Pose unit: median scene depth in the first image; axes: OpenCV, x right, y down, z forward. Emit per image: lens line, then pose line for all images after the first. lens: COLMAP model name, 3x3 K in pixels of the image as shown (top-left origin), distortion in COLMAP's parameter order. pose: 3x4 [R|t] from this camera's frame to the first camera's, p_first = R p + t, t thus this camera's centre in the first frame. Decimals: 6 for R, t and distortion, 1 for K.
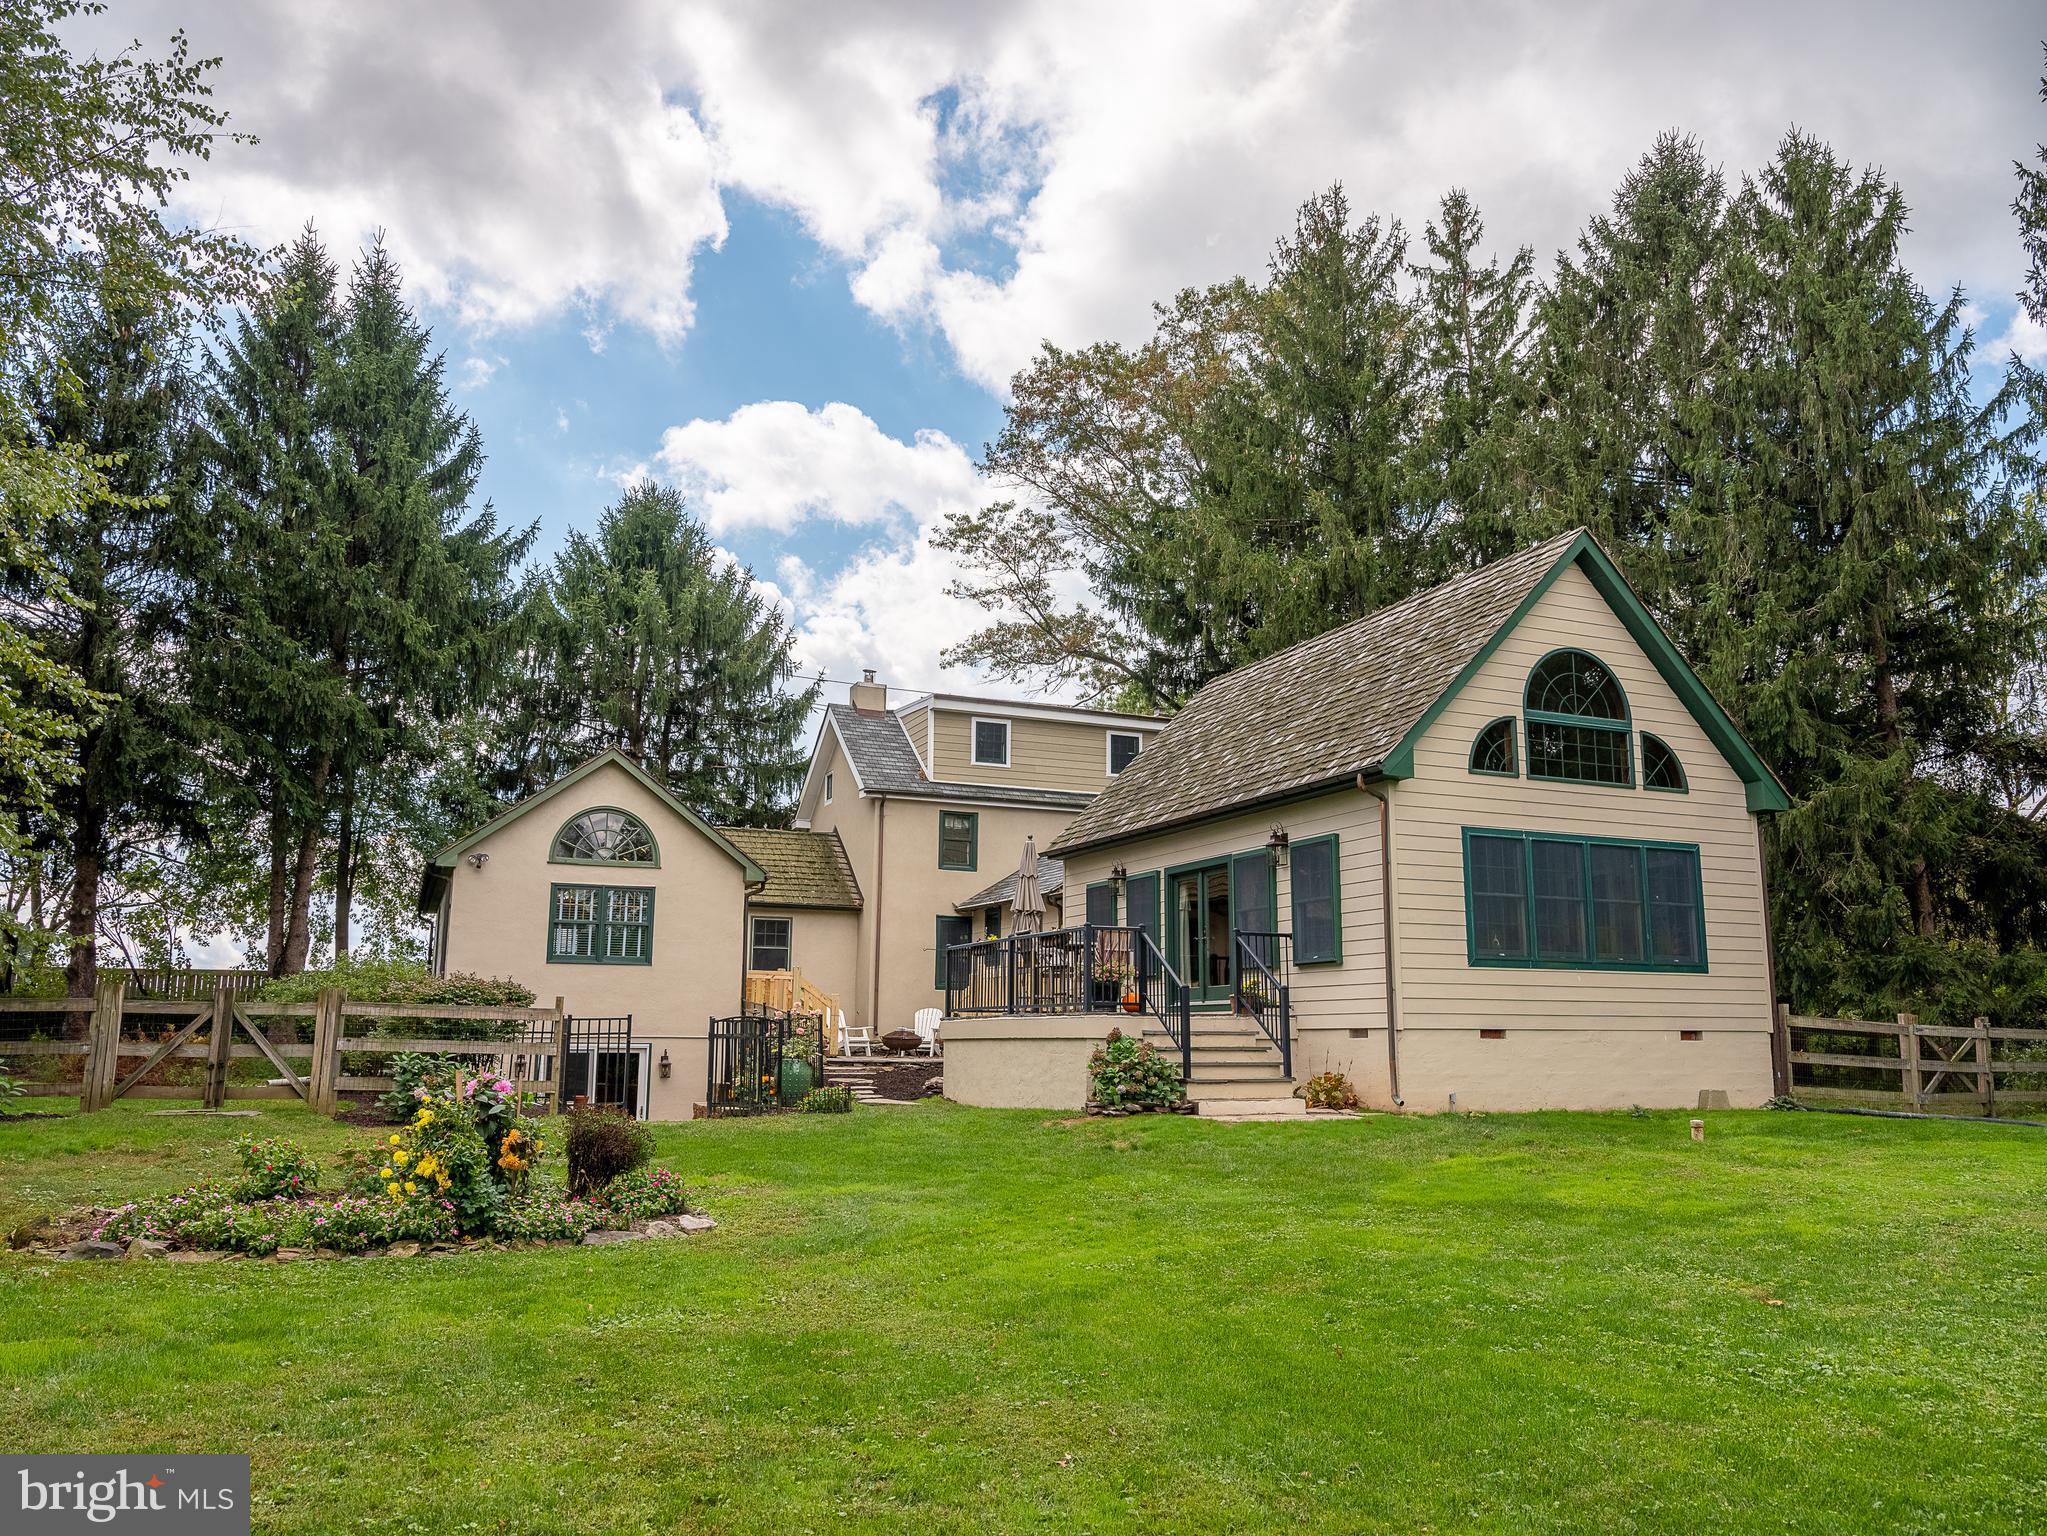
lens RADIAL K [[1534.6, 0, 1032.4], [0, 1534.6, 748.3], [0, 0, 1]] dist [-0.001476, 0.003550]
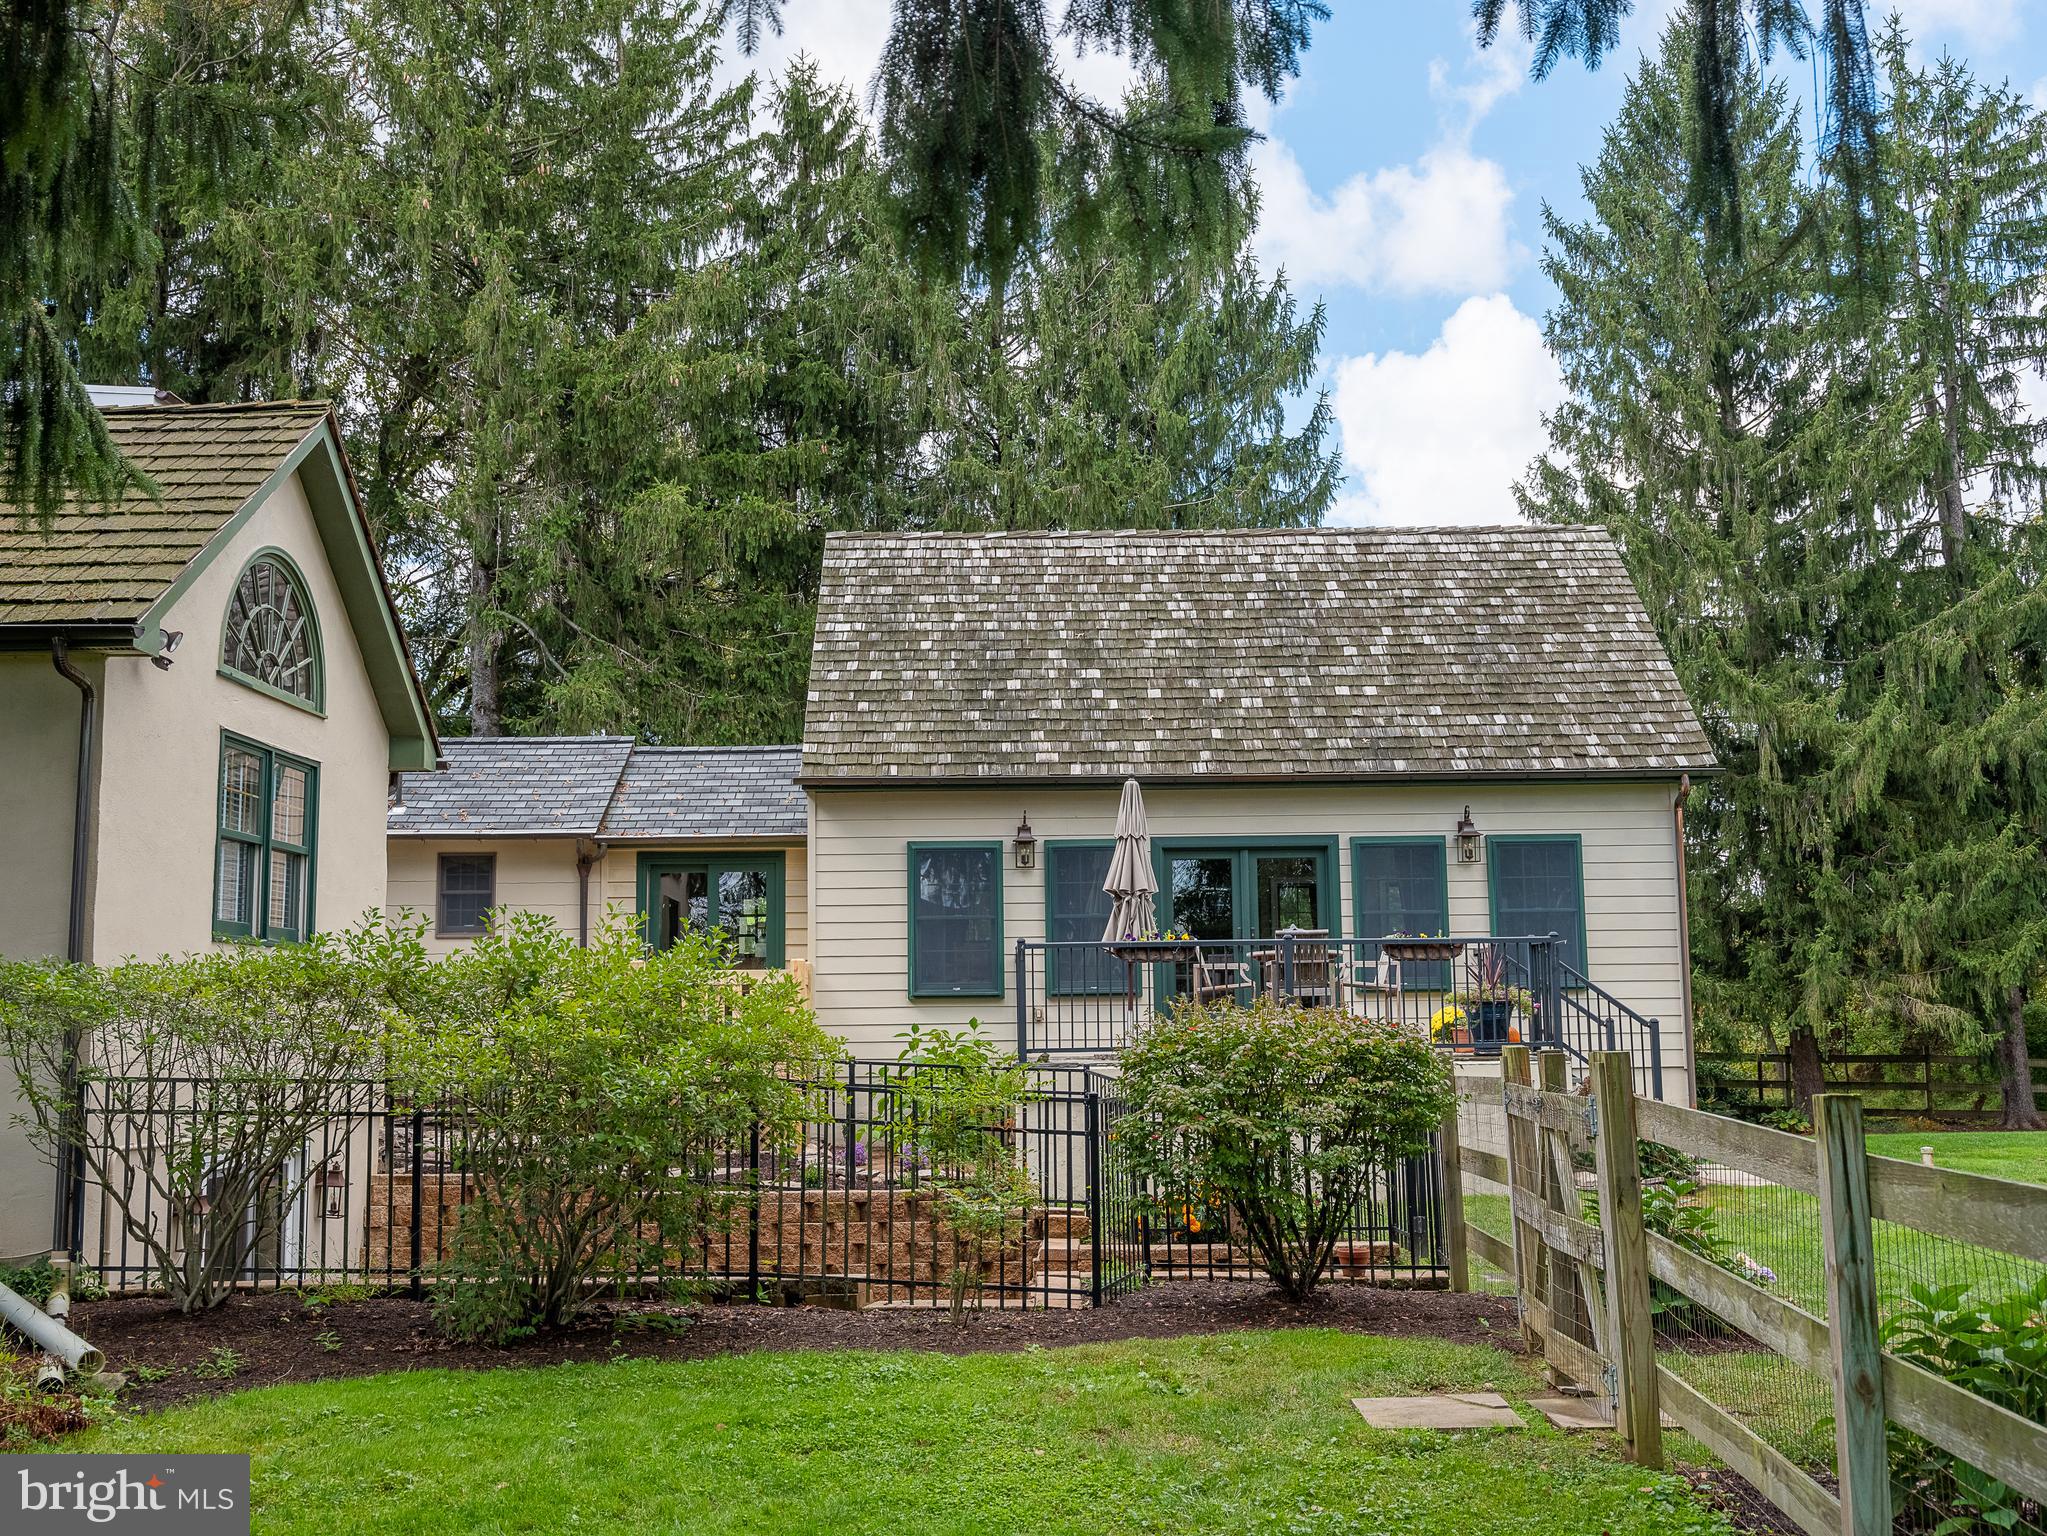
lens RADIAL K [[1990.2, 0, 1021.4], [0, 1990.2, 765.7], [0, 0, 1]] dist [-0.002605, 0.000000]
pose [[0.401243, 0.105876, 0.909832, -0.696205], [-0.161449, 0.985921, -0.043530, 0.087664], [-0.901631, -0.129426, 0.412688, 0.634912]]
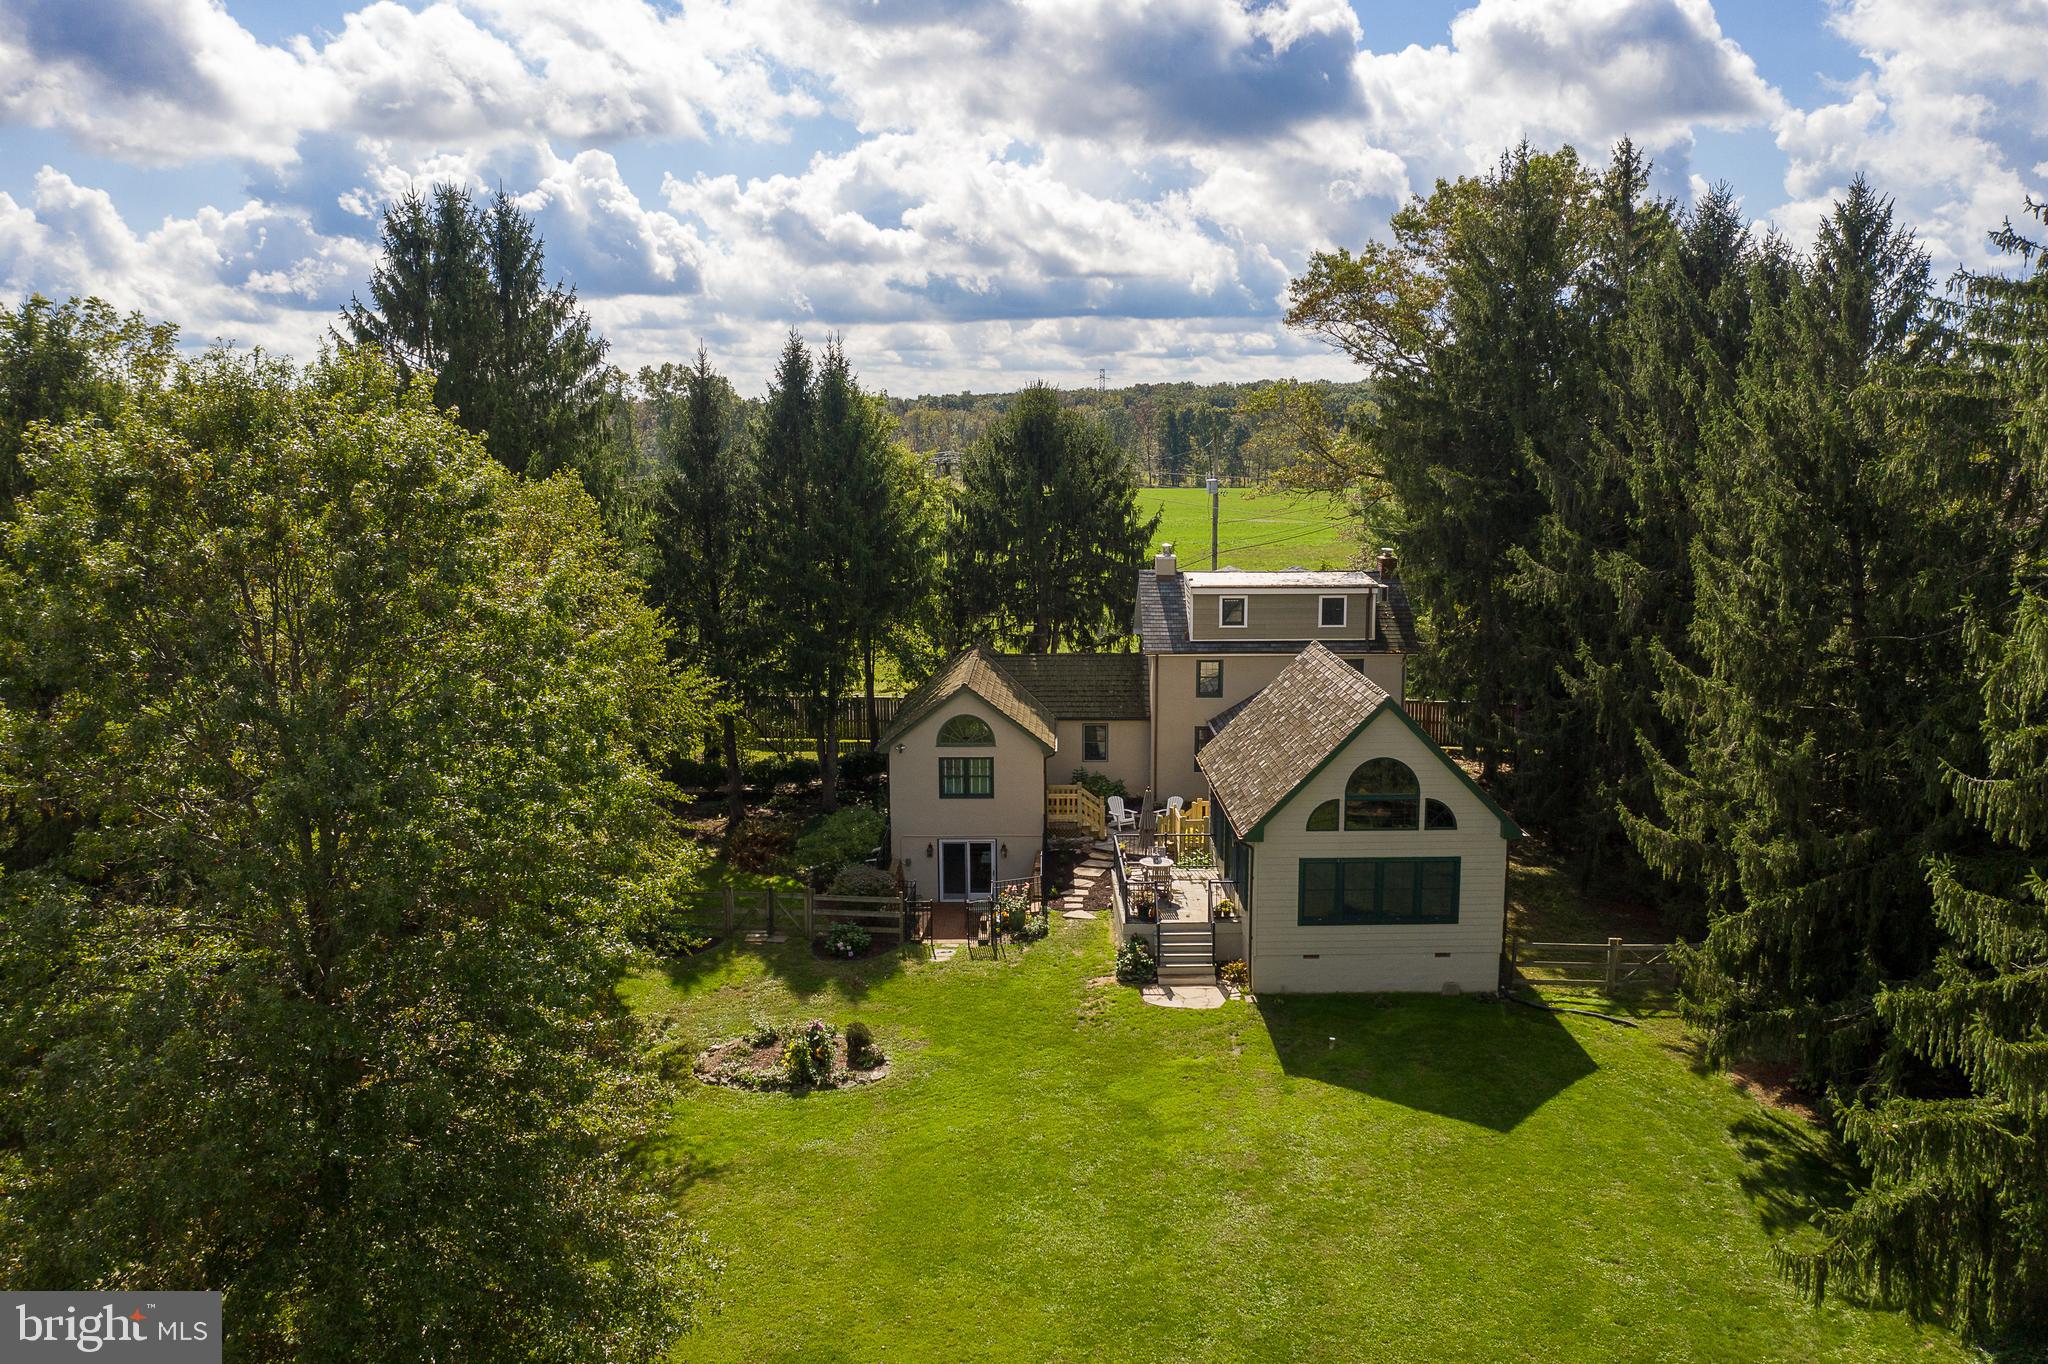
lens RADIAL K [[1594.9, 0, 1027.7], [0, 1594.9, 669.9], [0, 0, 1]] dist [-0.027497, 0.003535]
pose [[0.915951, 0.052121, -0.397890, 0.567355], [0.086318, 0.942729, 0.322197, -0.645676], [0.391896, -0.329462, 0.858995, -0.608000]]
